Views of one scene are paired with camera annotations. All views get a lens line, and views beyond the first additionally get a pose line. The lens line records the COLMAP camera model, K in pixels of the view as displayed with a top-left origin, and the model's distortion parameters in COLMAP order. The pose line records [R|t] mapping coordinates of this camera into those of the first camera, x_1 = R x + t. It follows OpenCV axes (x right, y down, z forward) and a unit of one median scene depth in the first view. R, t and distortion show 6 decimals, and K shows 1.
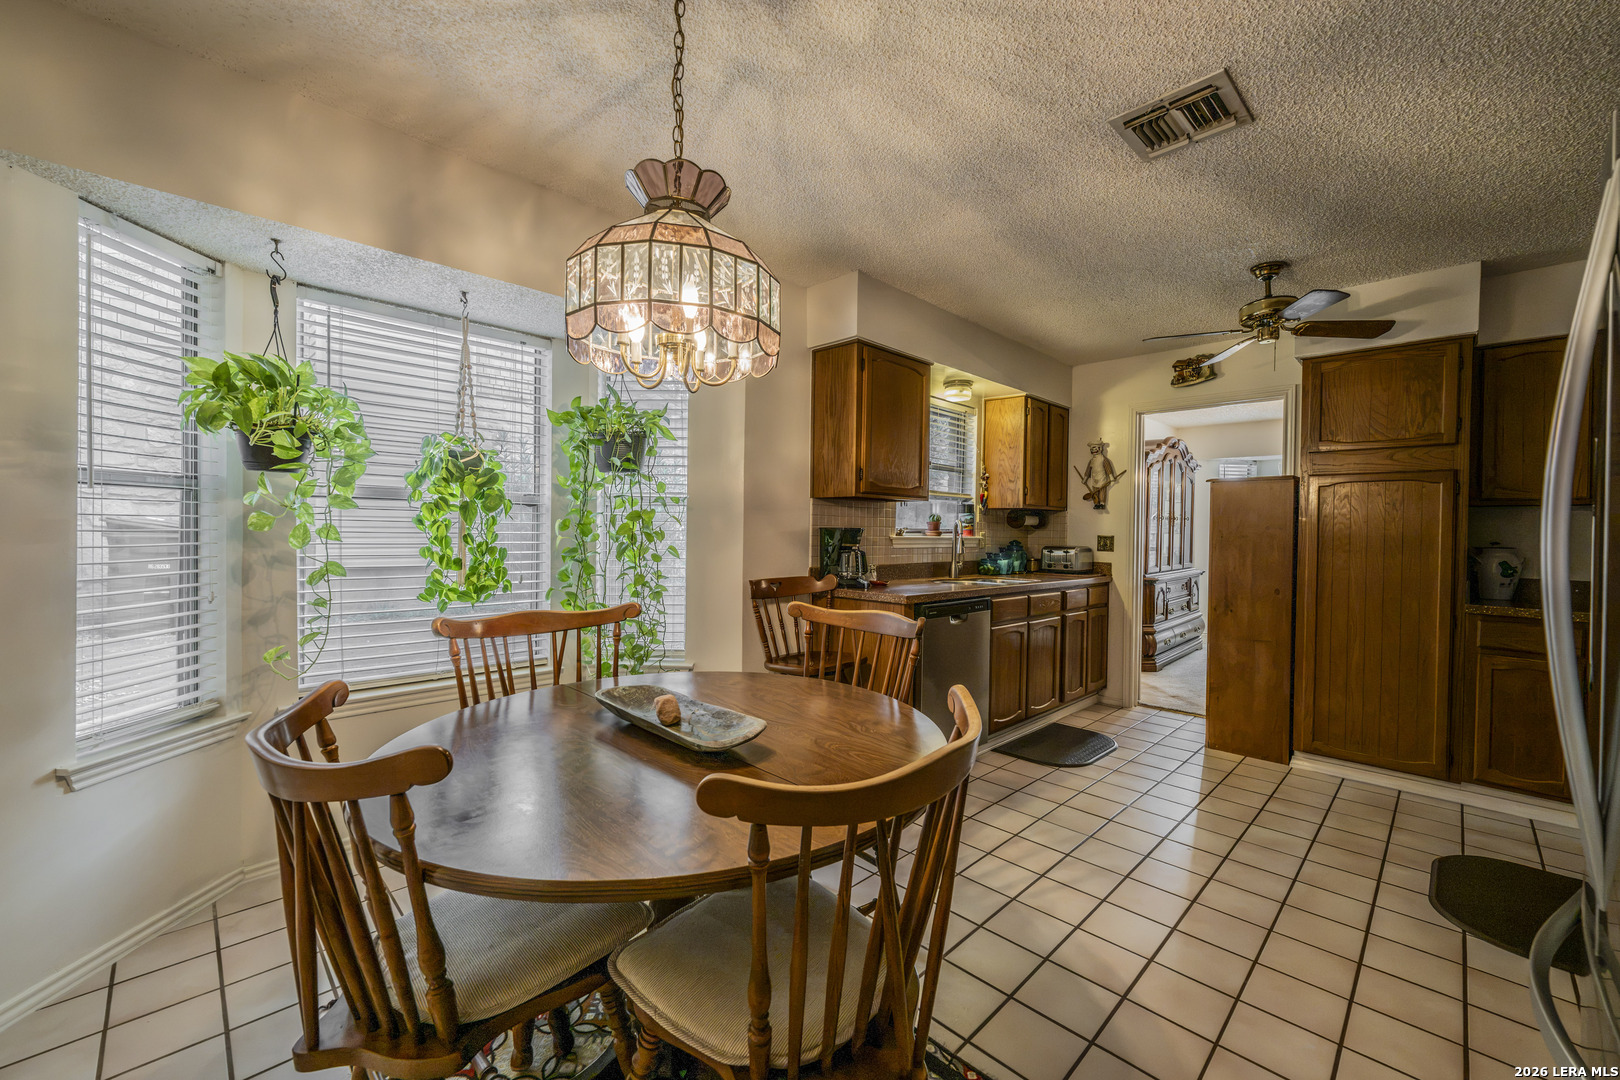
lens RADIAL K [[646.2, 0, 808.5], [0, 646.2, 533.9], [0, 0, 1]] dist [0.000610, -0.000239]
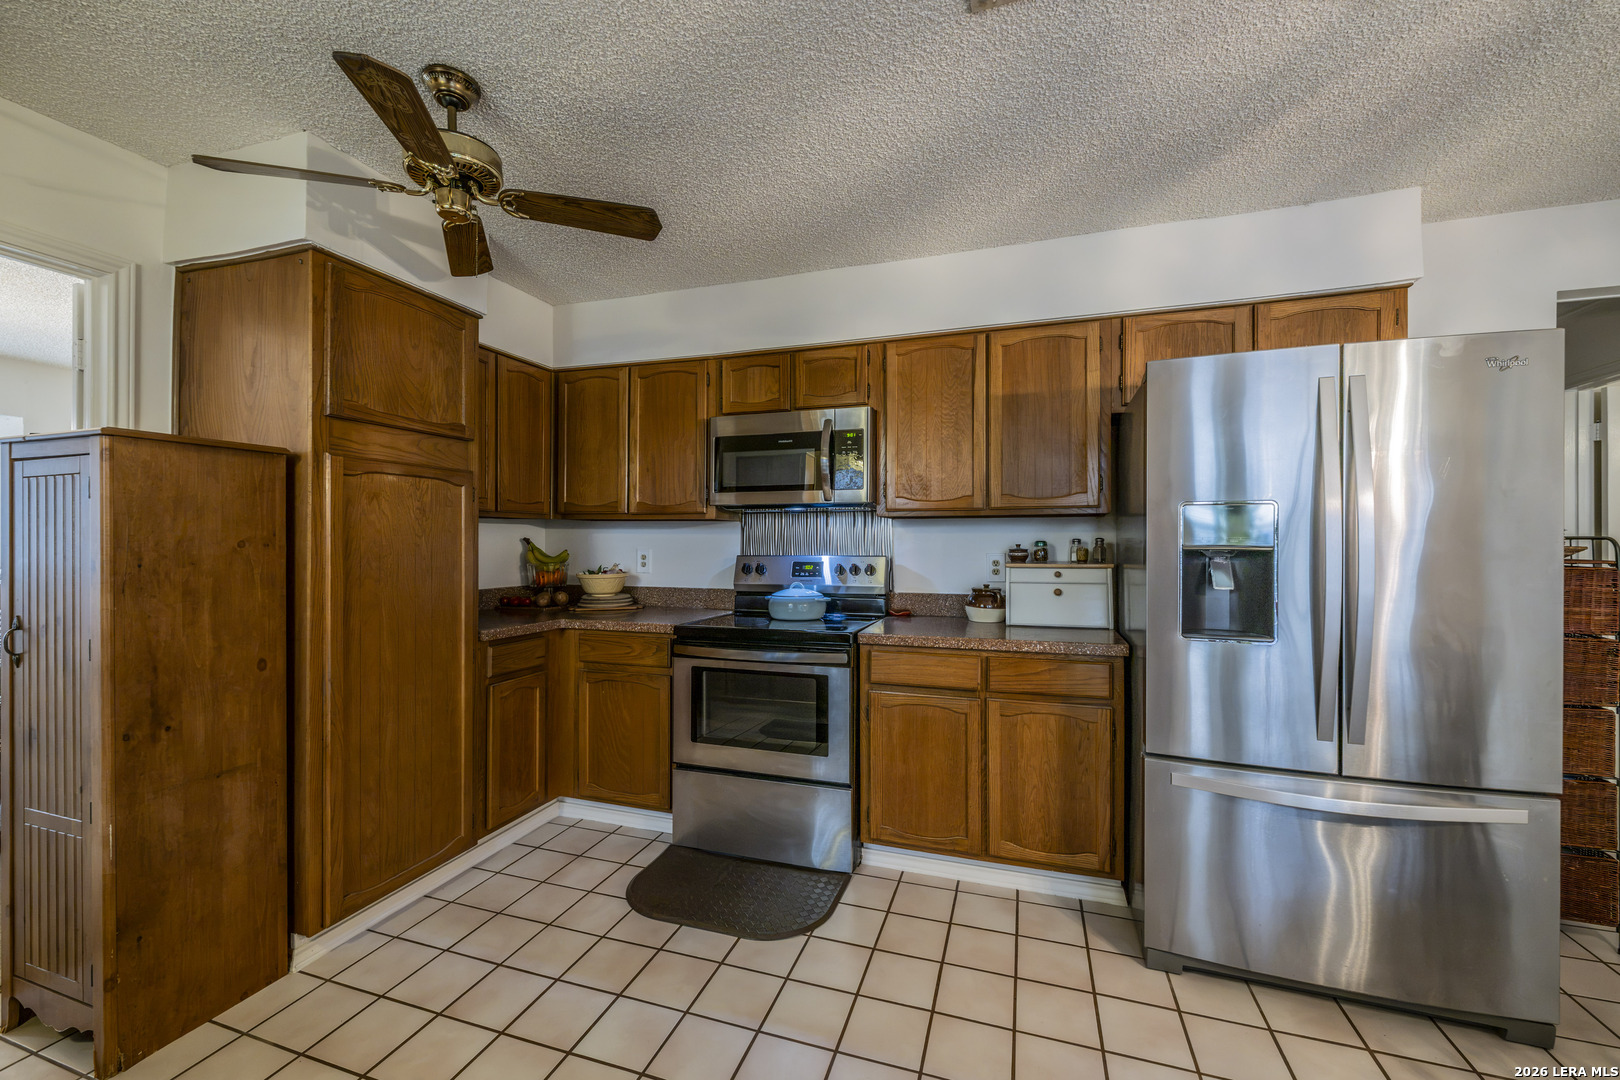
lens RADIAL K [[640.6, 0, 810.0], [0, 640.6, 540.0], [0, 0, 1]] dist [-0.001250, -0.000131]
pose [[-0.449673, -0.013445, 0.893092, 0.068109], [-0.000924, 0.999893, 0.014588, -0.022246], [-0.893193, 0.005735, -0.449638, 0.952253]]
